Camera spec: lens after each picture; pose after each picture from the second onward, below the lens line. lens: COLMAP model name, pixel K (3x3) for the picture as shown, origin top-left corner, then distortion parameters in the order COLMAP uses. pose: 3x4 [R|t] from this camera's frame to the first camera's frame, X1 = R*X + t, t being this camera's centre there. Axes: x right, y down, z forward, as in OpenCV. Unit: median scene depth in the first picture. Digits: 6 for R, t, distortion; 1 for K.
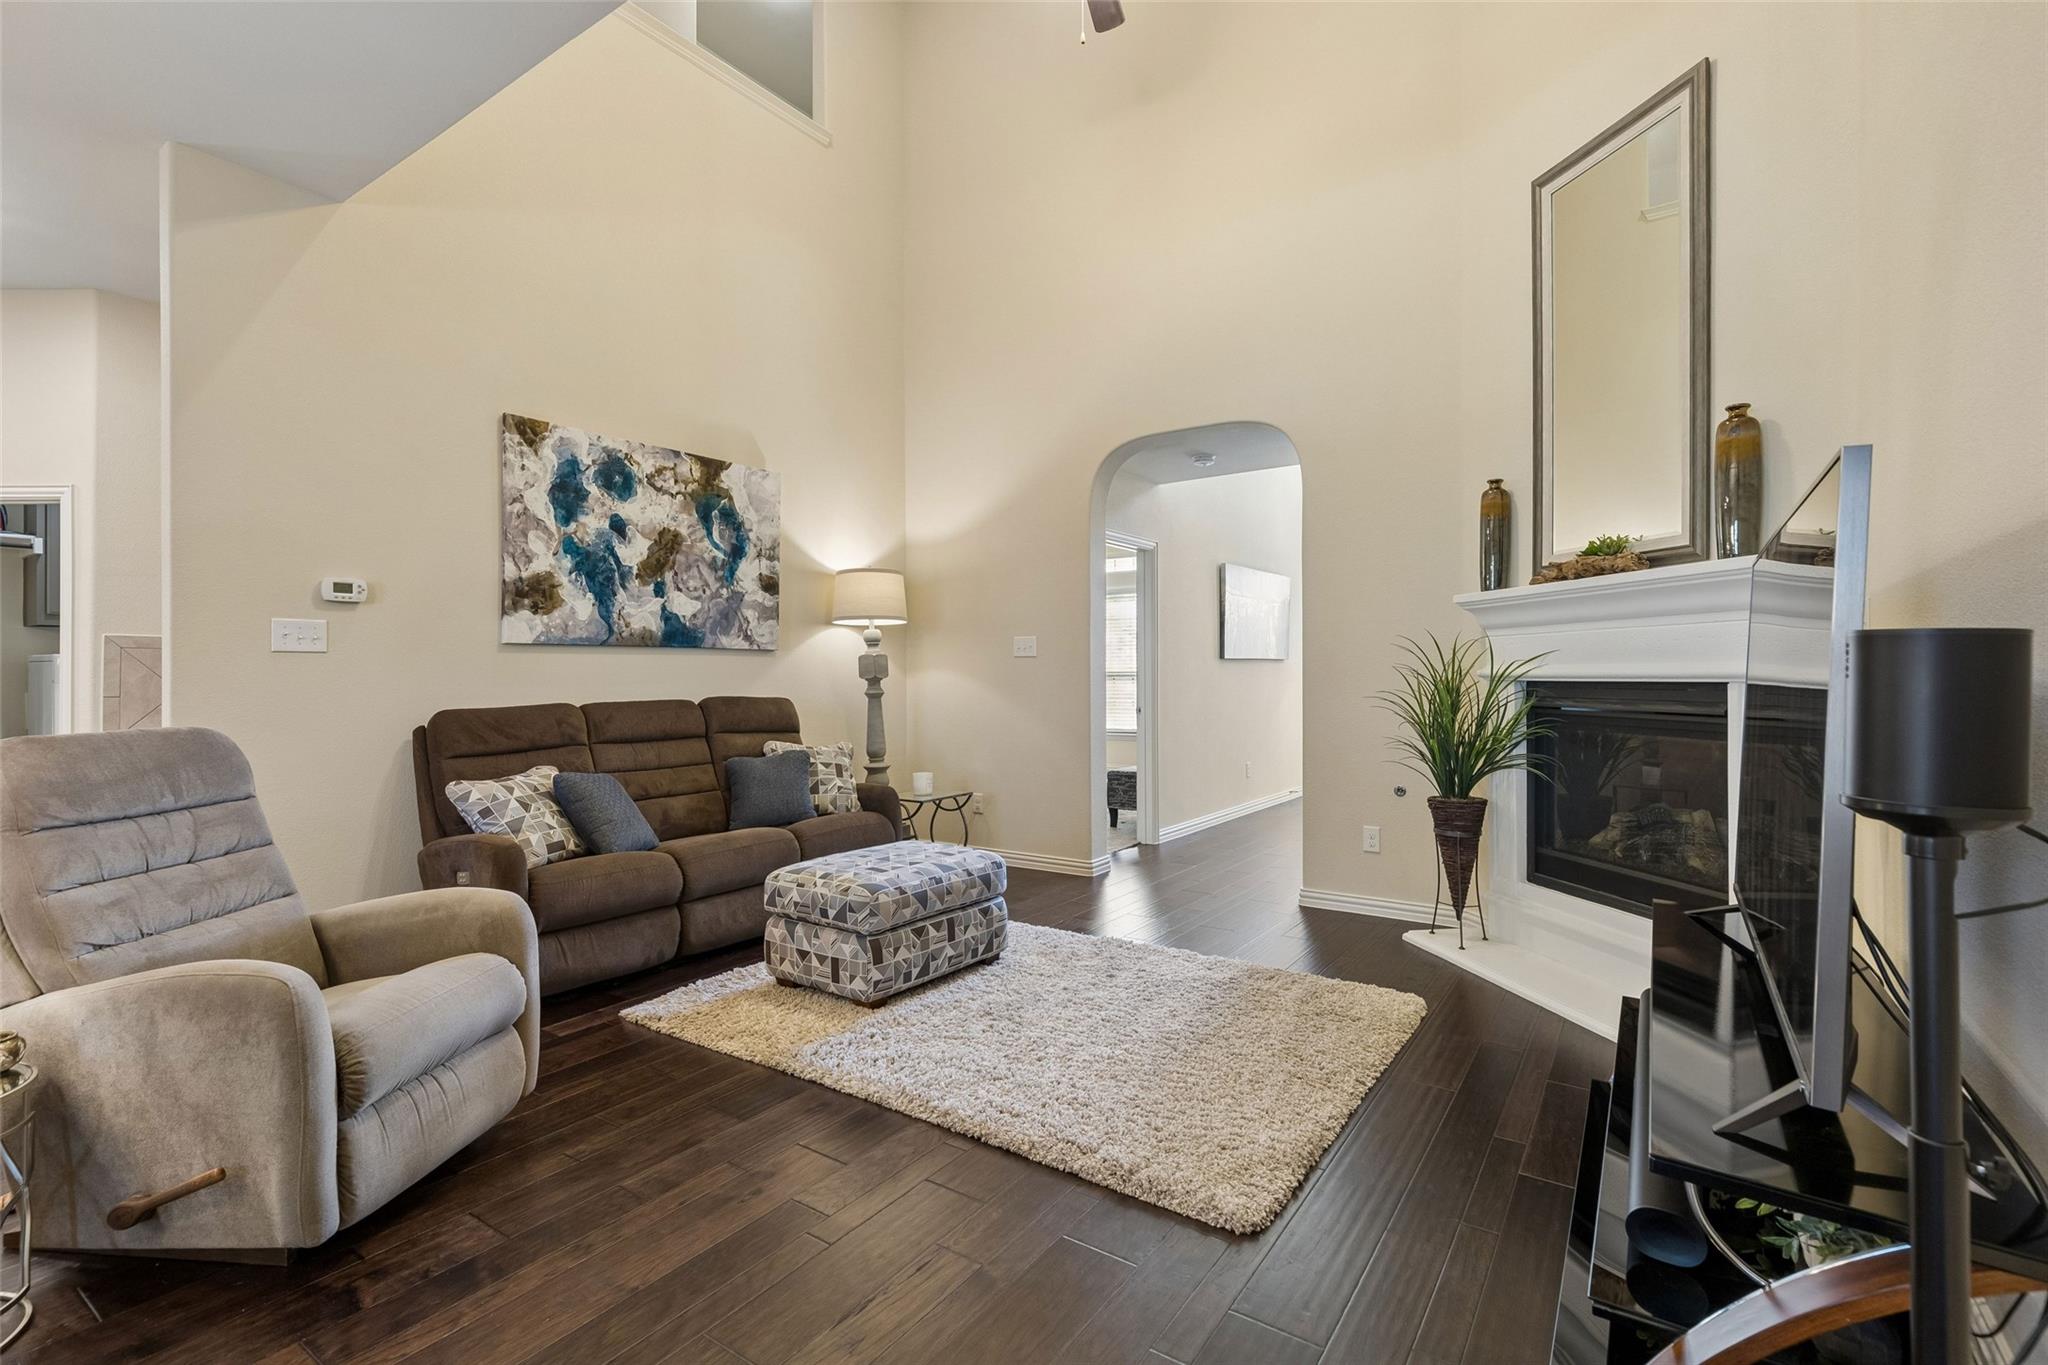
lens RADIAL K [[928.7, 0, 1029.7], [0, 928.7, 669.9], [0, 0, 1]] dist [0.015669, -0.002229]
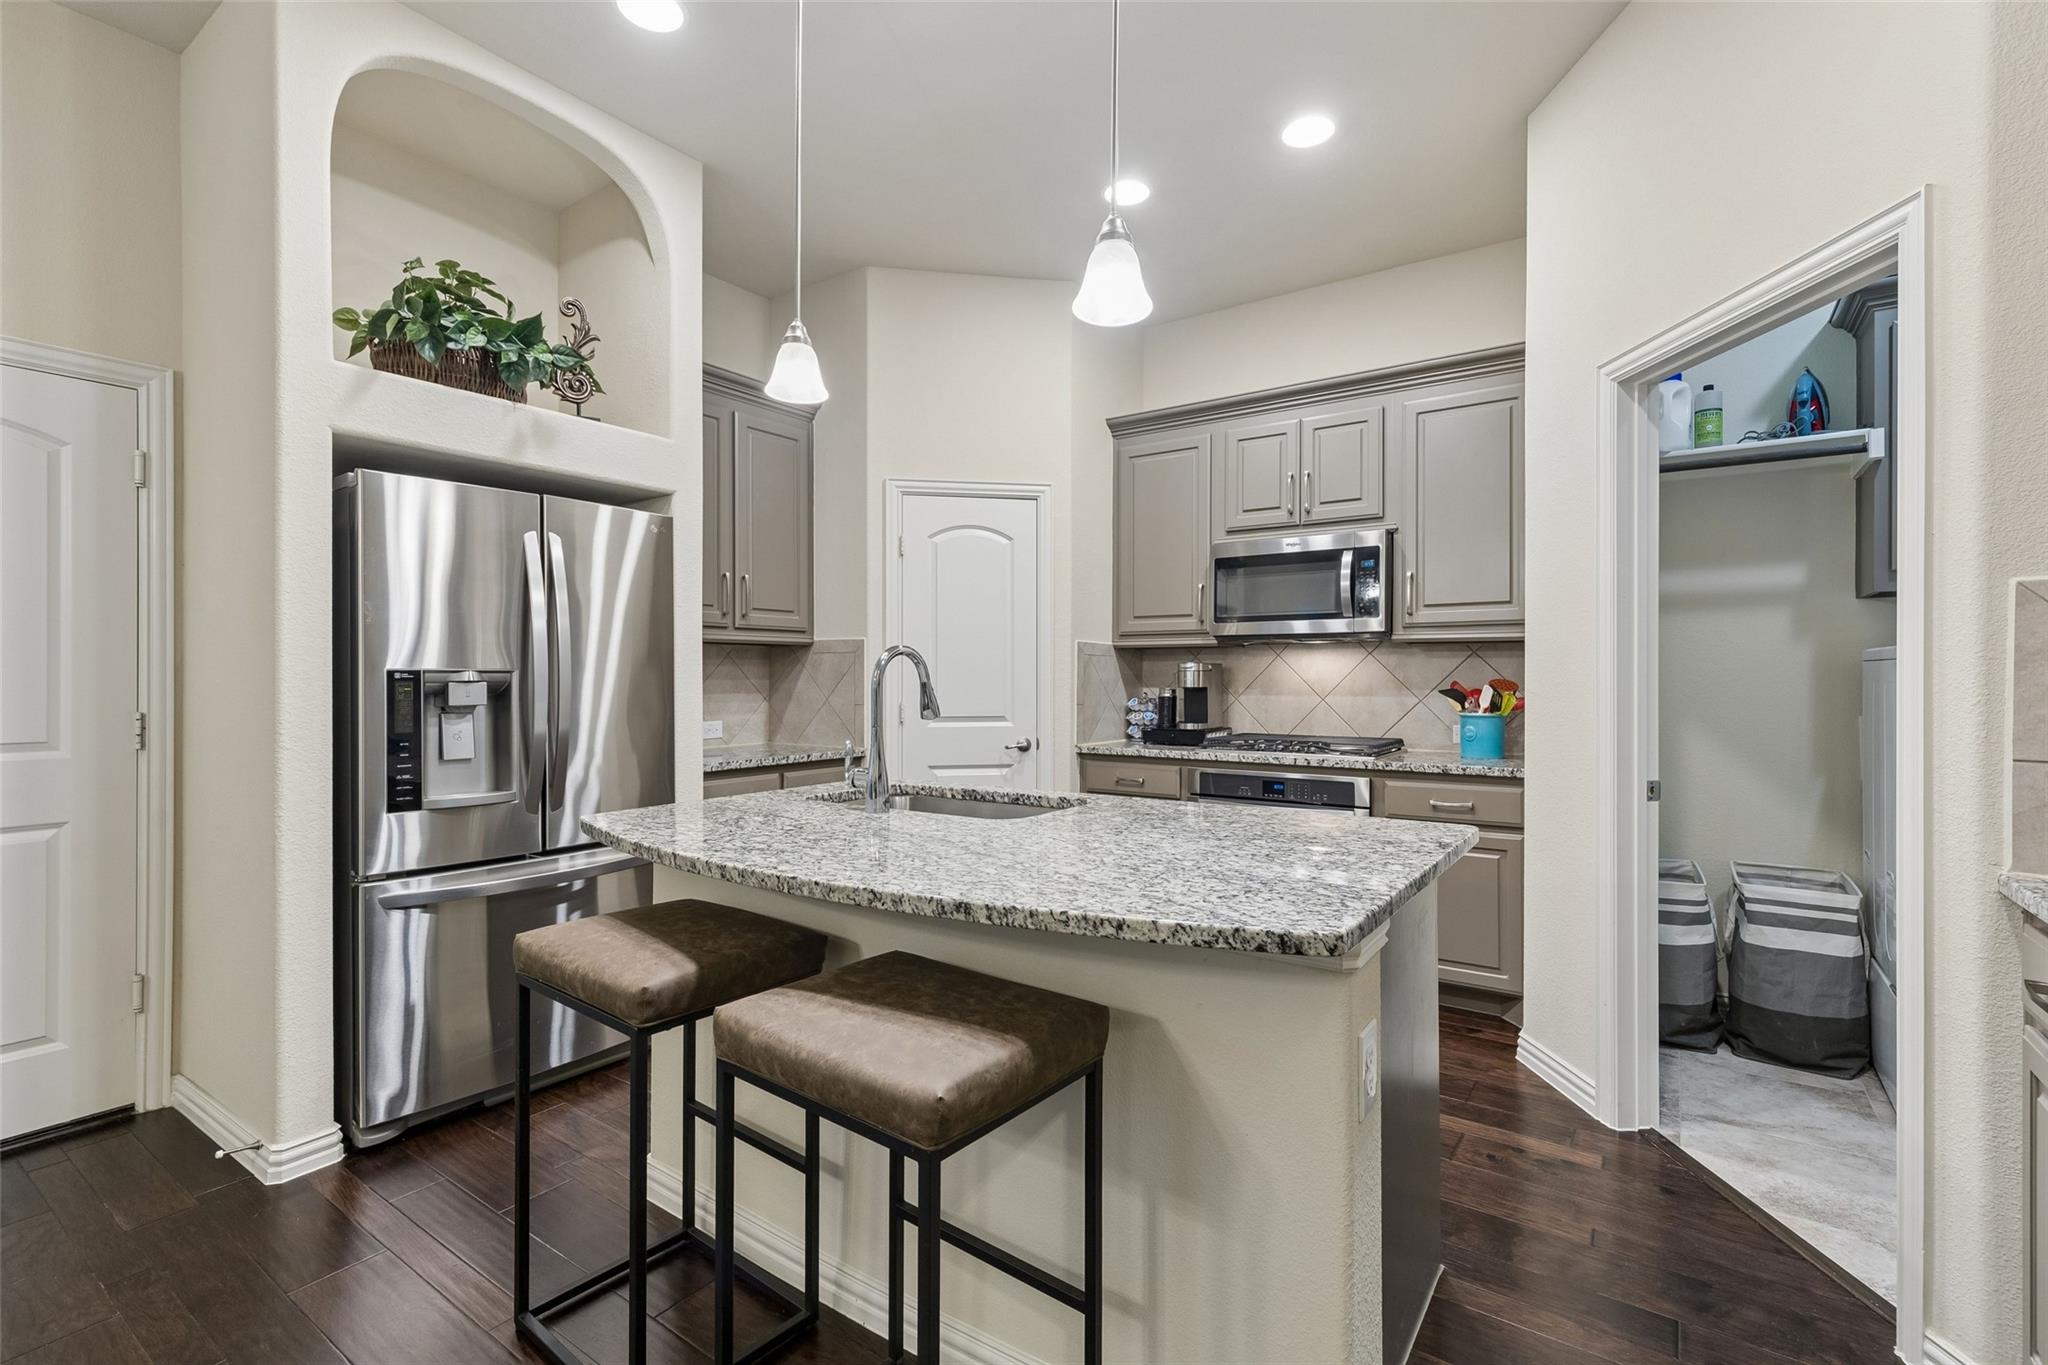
lens RADIAL K [[928.7, 0, 1019.8], [0, 928.7, 673.1], [0, 0, 1]] dist [0.015669, -0.002229]
pose [[-0.005173, 0.001863, -0.999985, -0.673622], [0.004000, 0.999990, 0.001843, -0.005680], [0.999979, -0.003990, -0.005180, 0.673633]]
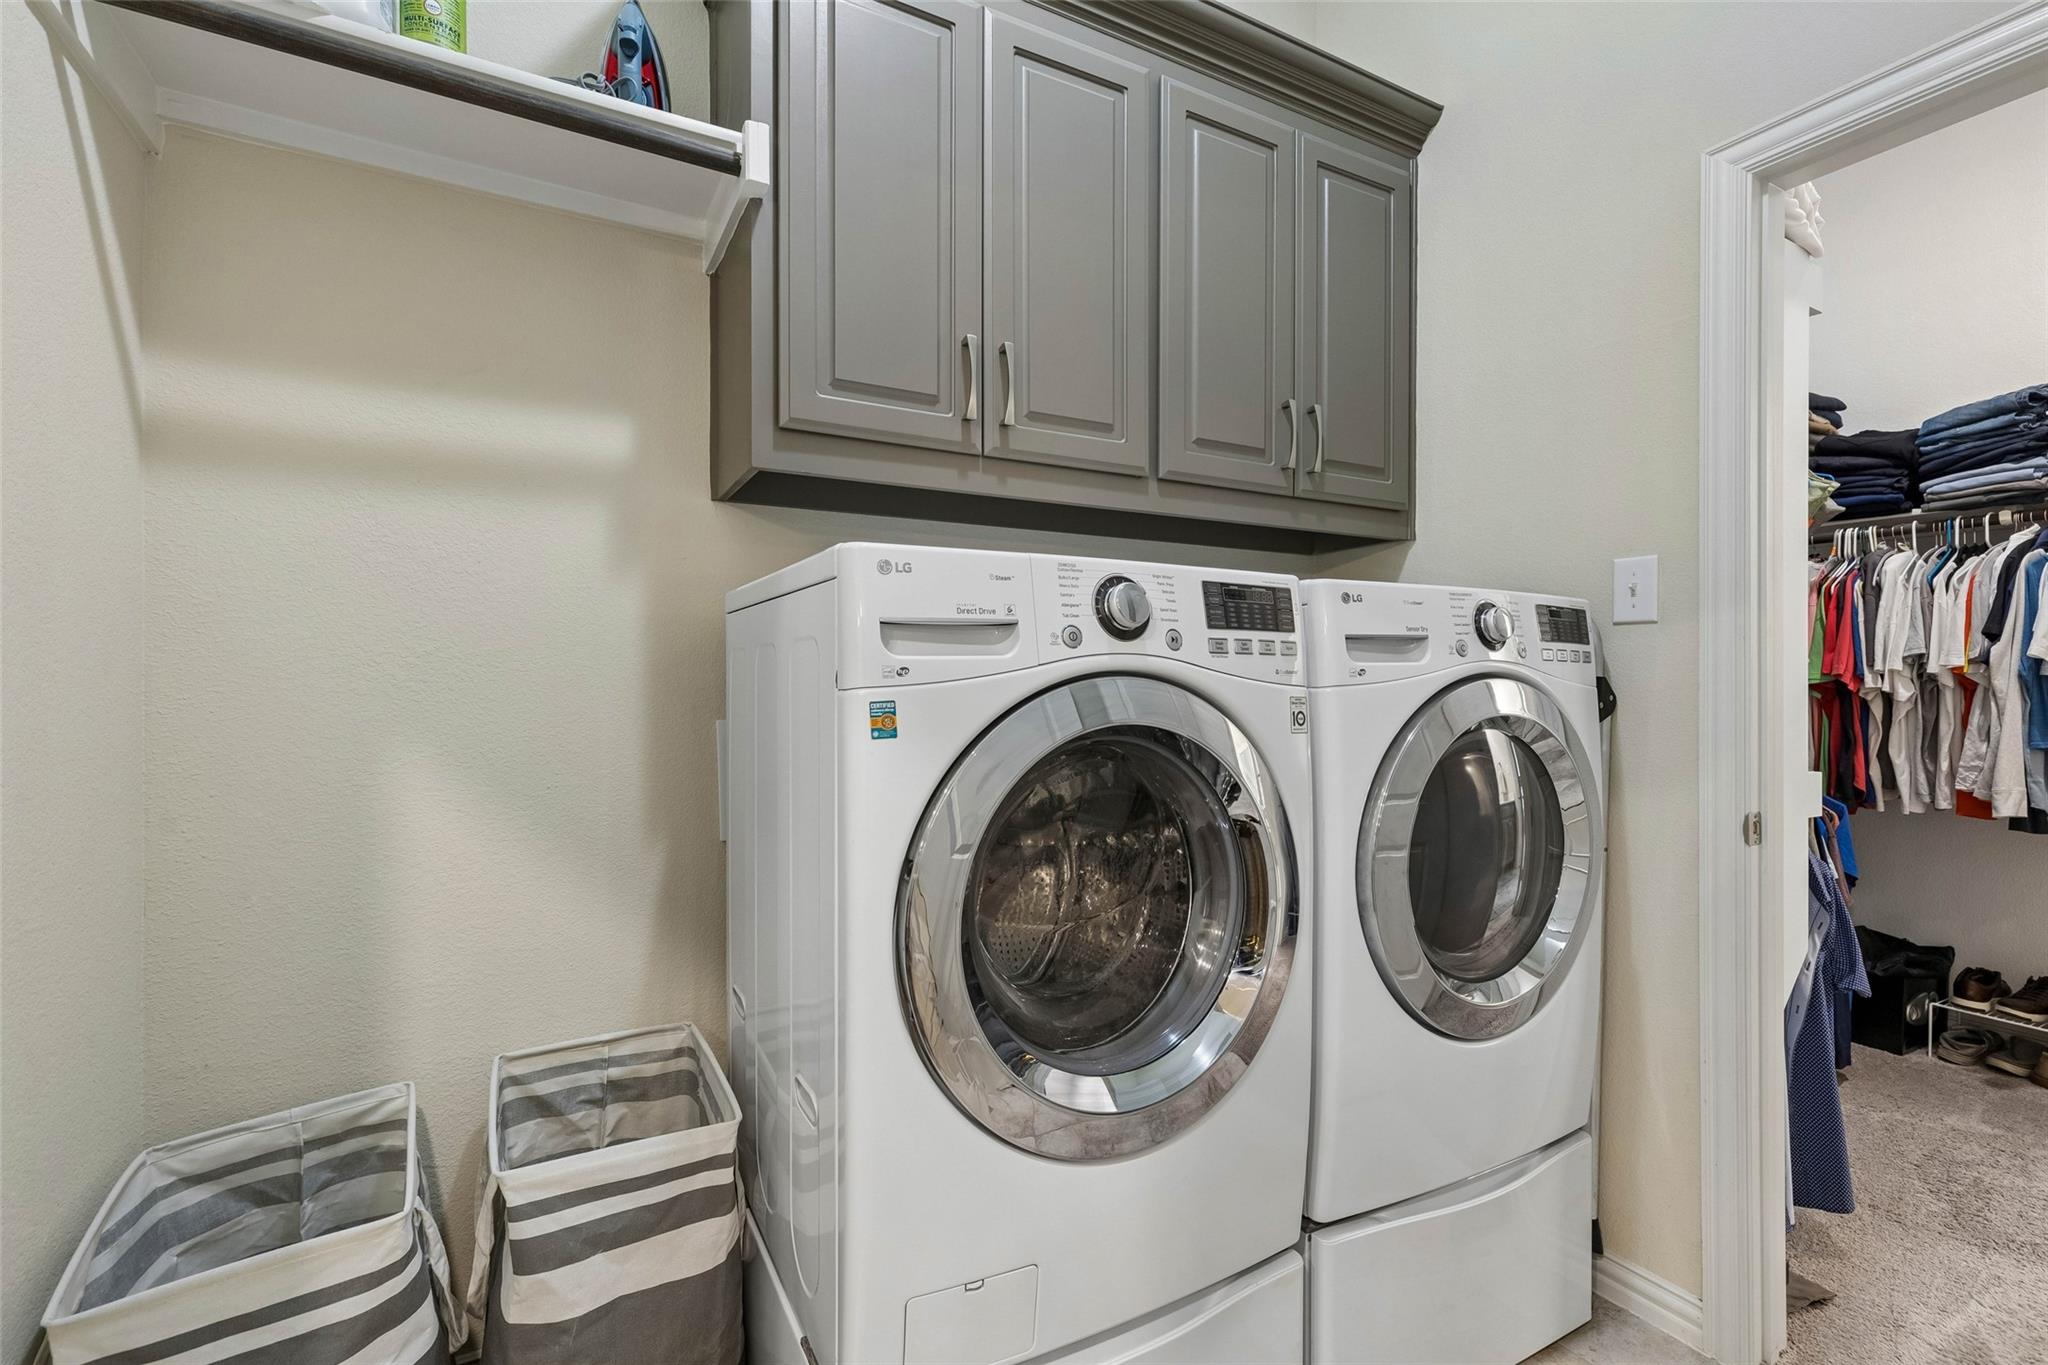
lens RADIAL K [[928.7, 0, 1028.0], [0, 928.7, 686.2], [0, 0, 1]] dist [0.015669, -0.002229]
pose [[0.895488, 0.009076, -0.444993, -1.131574], [-0.003369, 0.999902, 0.013613, 0.012818], [0.445073, -0.010691, 0.895431, 1.044104]]
